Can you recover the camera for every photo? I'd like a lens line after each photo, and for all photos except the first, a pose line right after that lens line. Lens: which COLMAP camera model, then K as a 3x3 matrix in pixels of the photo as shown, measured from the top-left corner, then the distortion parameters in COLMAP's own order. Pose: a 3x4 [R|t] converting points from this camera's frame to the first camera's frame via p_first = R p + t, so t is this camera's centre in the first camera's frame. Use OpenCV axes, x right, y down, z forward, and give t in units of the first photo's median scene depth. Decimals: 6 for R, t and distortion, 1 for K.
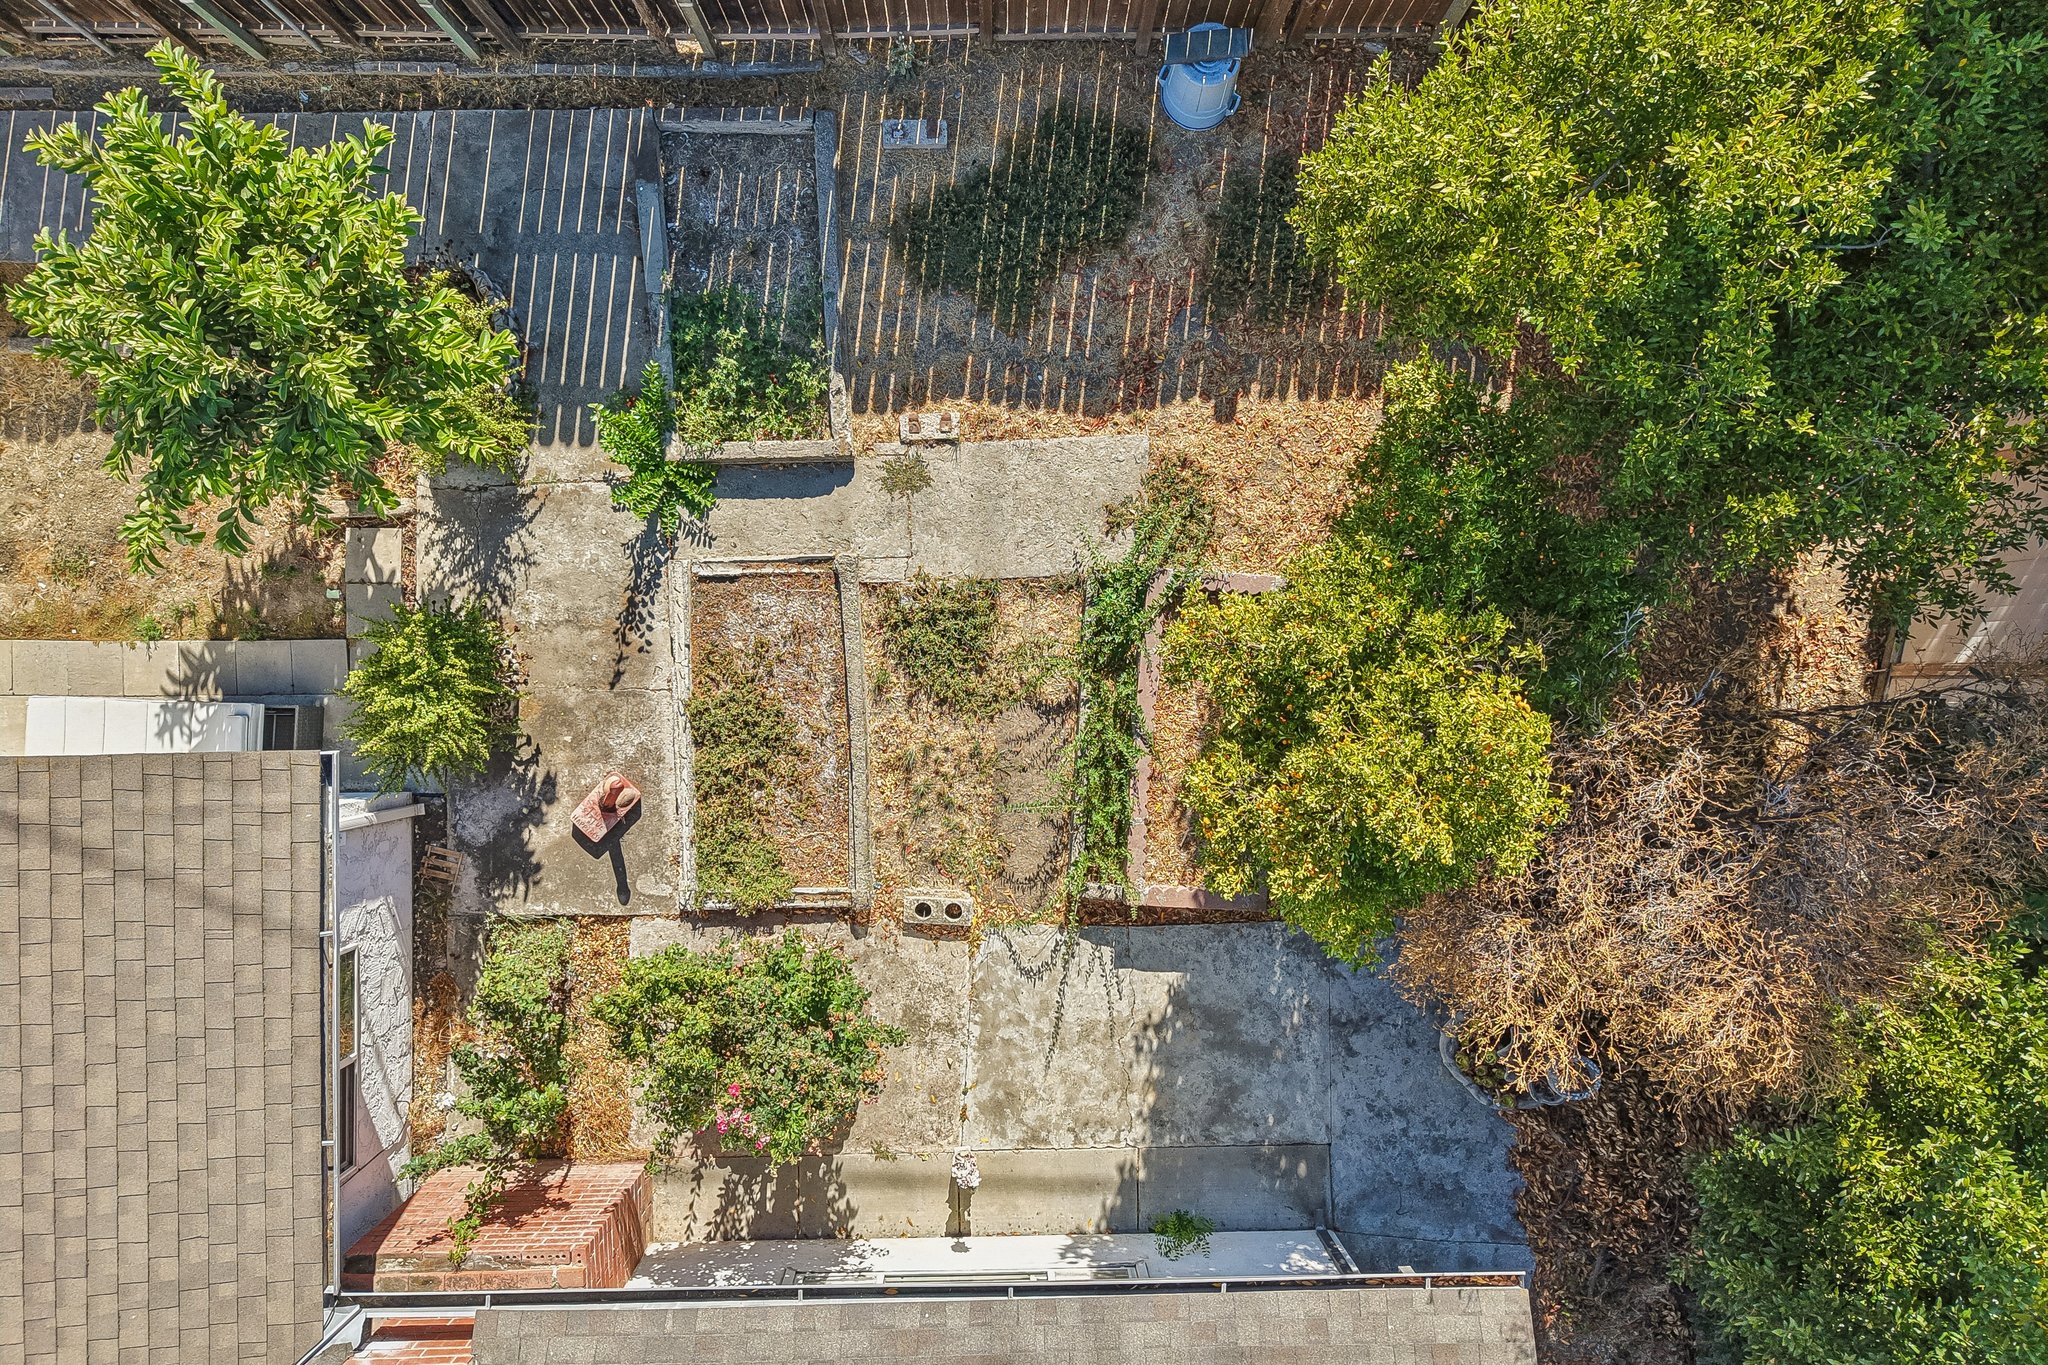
lens RADIAL K [[1413.6, 0, 1024.0], [0, 1413.6, 682.5], [0, 0, 1]] dist [0.001747, 0.002865]
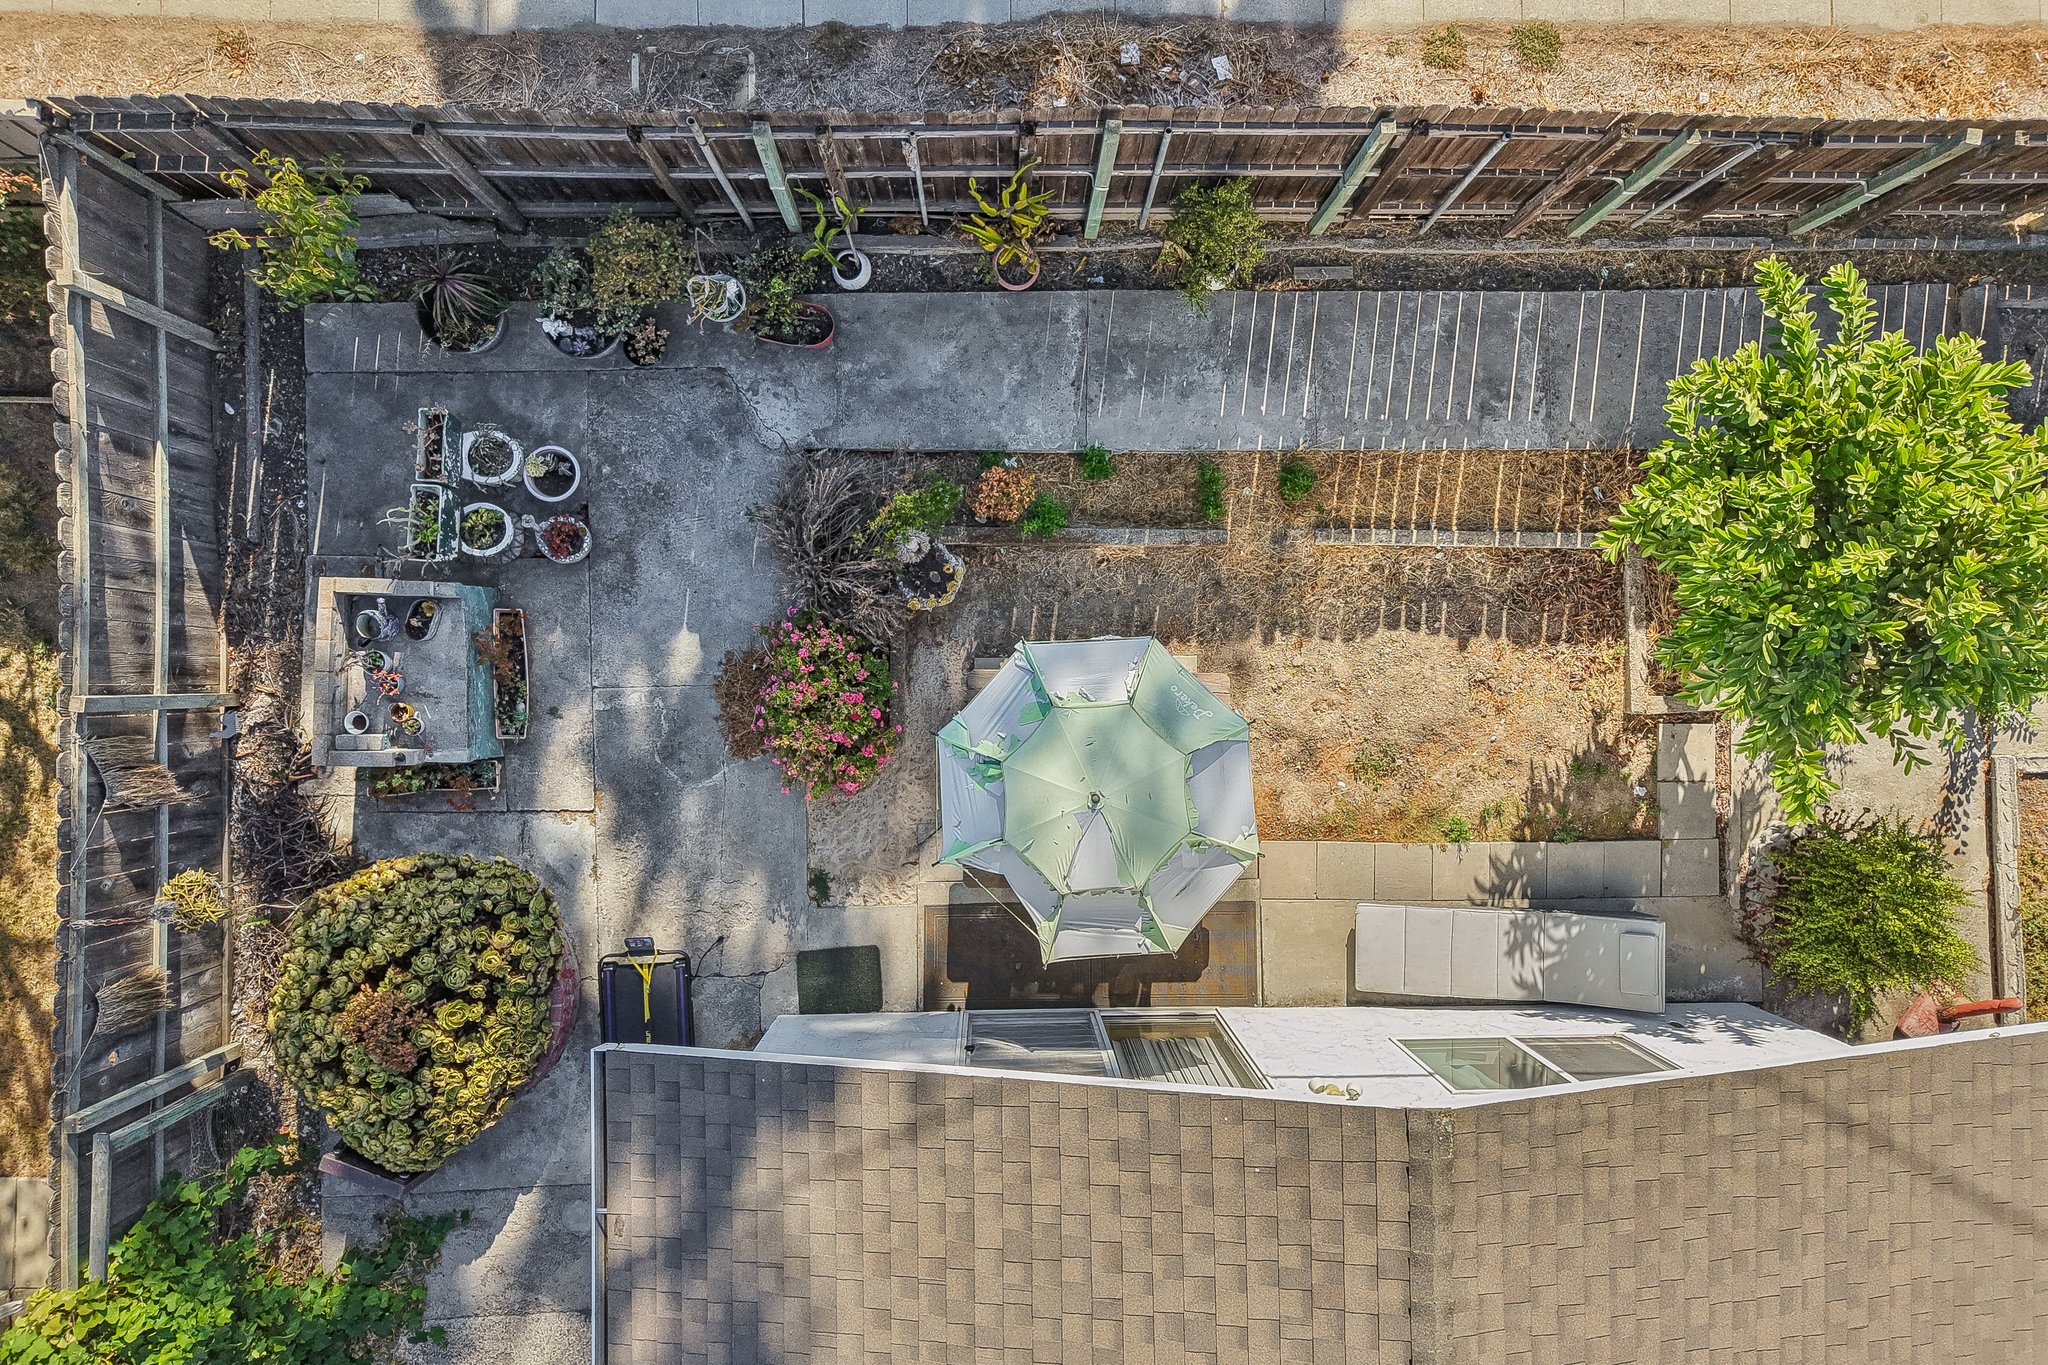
lens RADIAL K [[1413.6, 0, 1024.0], [0, 1413.6, 682.5], [0, 0, 1]] dist [0.001747, 0.002865]
pose [[0.999975, -0.004772, 0.005312, -0.904585], [0.004939, 0.999475, -0.032016, -0.109499], [-0.005157, 0.032042, 0.999473, 0.058754]]
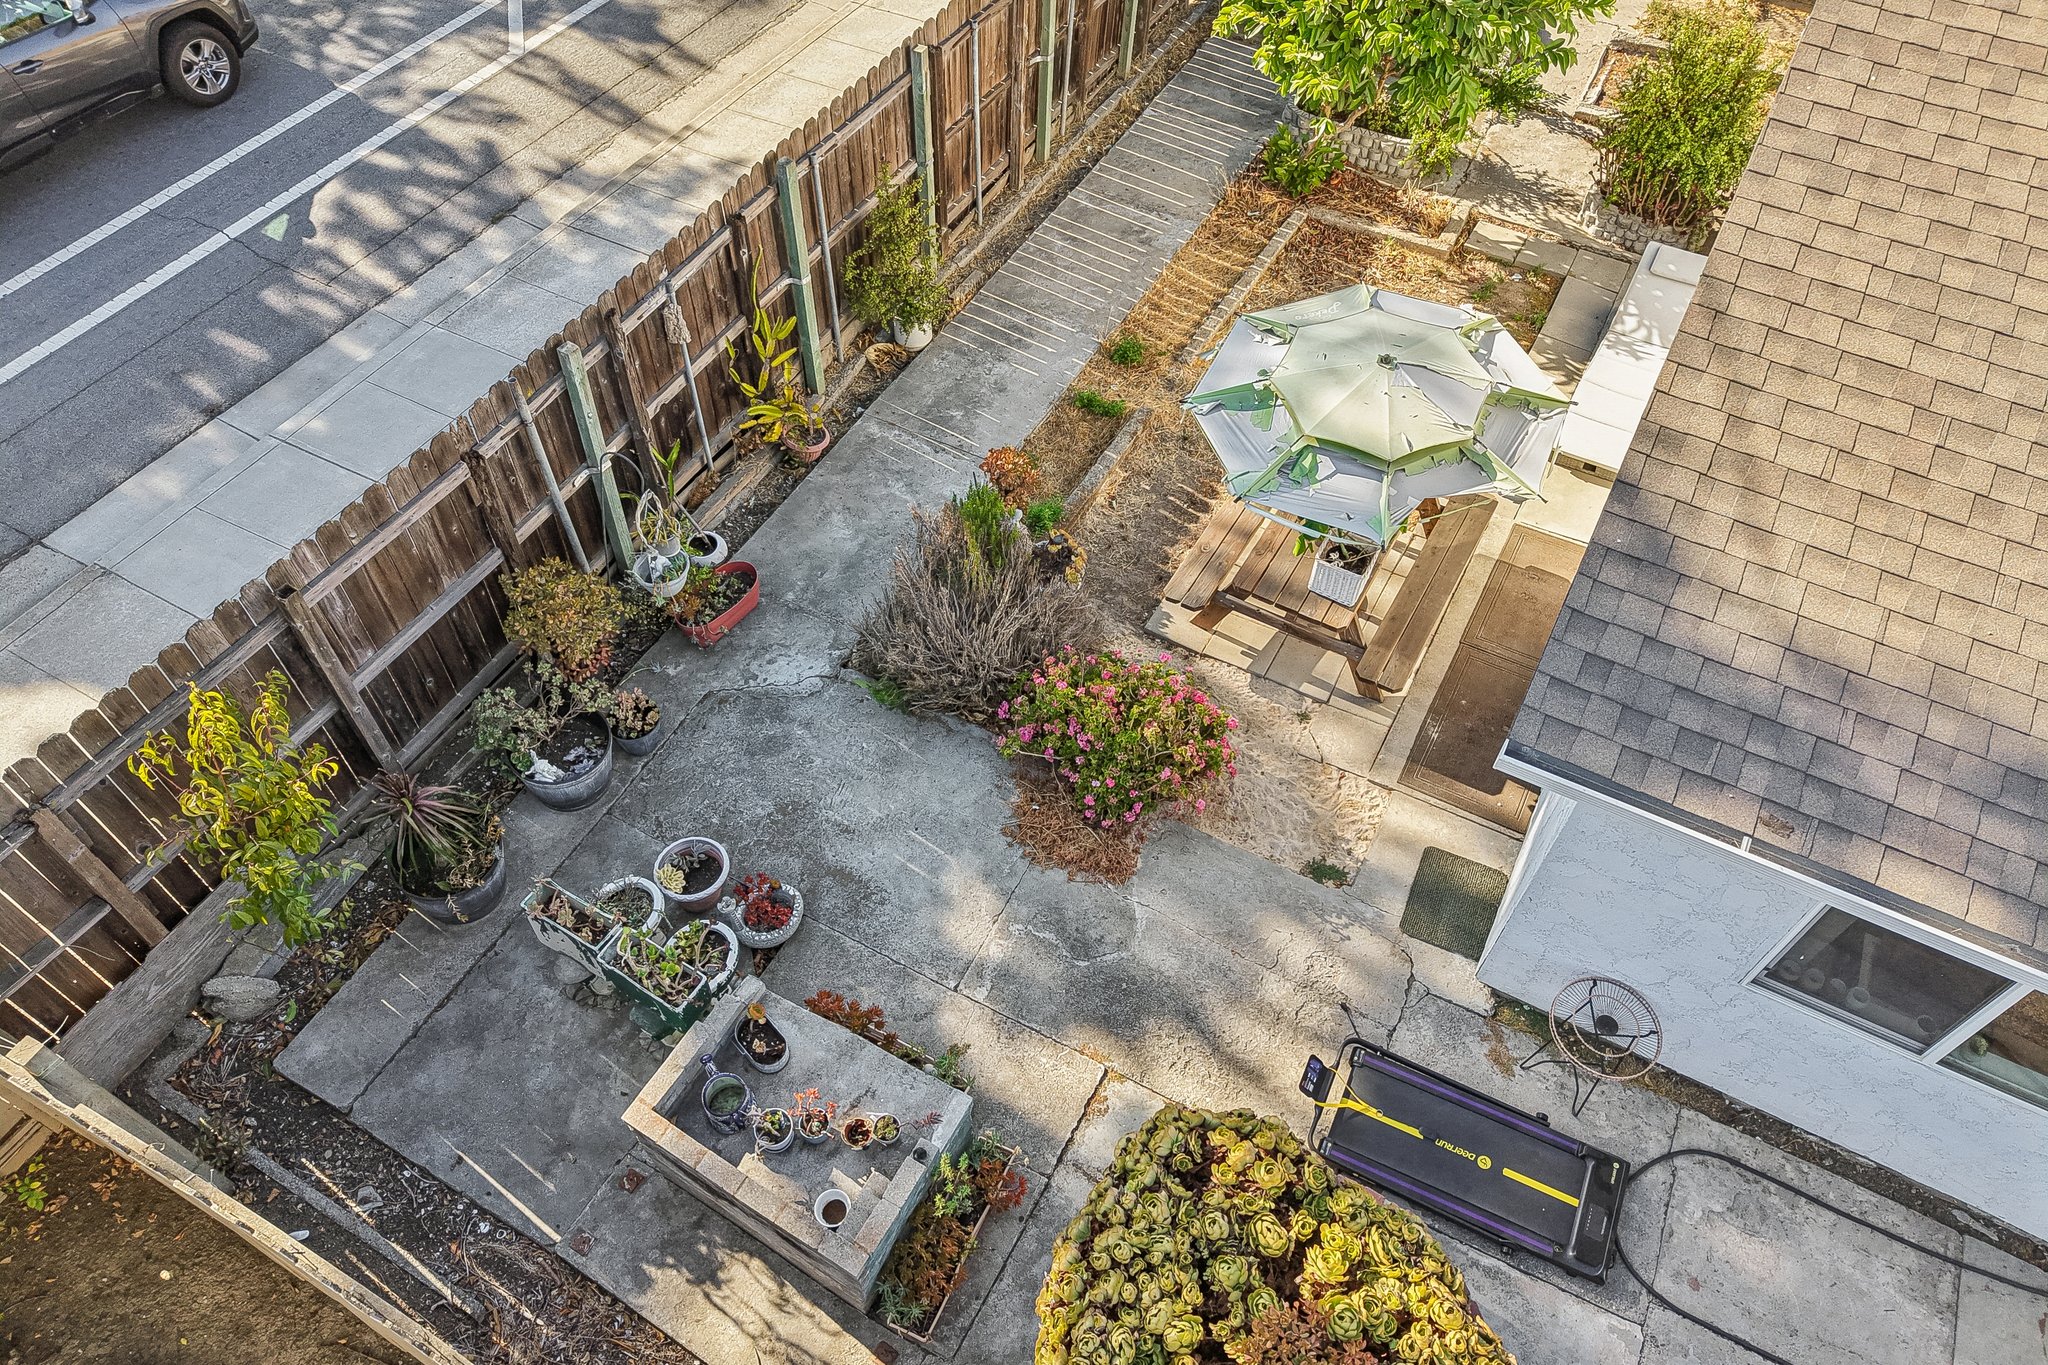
lens RADIAL K [[1388.0, 0, 1024.6], [0, 1388.0, 666.8], [0, 0, 1]] dist [0.003673, 0.002411]
pose [[0.479781, -0.693770, 0.537116, -1.413401], [0.877189, 0.366243, -0.310492, 0.040131], [0.018695, 0.620120, 0.784284, 0.372915]]
